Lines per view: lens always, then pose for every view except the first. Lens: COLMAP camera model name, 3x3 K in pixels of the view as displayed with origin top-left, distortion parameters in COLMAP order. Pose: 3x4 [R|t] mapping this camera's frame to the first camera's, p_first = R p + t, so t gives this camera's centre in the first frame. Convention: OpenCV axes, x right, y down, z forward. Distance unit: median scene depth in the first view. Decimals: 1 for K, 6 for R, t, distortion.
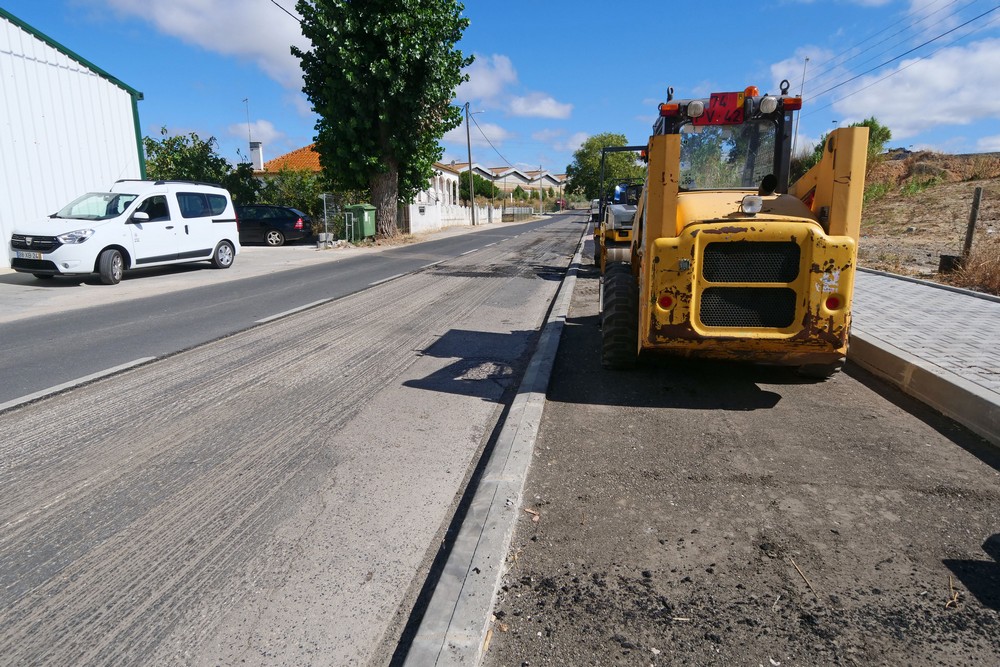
lens RADIAL K [[537.2, 0, 500.0], [0, 537.2, 333.5], [0, 0, 1]] dist [0.000162, 0.000038]
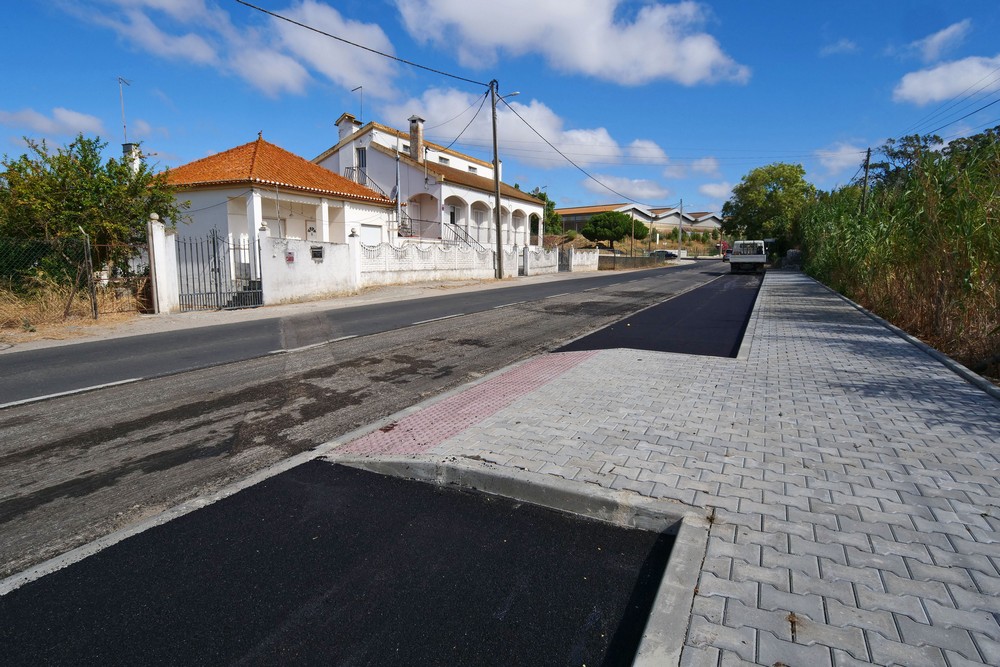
lens RADIAL K [[537.2, 0, 500.0], [0, 537.2, 333.5], [0, 0, 1]] dist [0.000162, 0.000038]
pose [[0.958541, 0.058309, -0.278924, 0.034950], [-0.078503, 0.994998, -0.061775, -0.026116], [0.273927, 0.081111, 0.958324, 0.107791]]
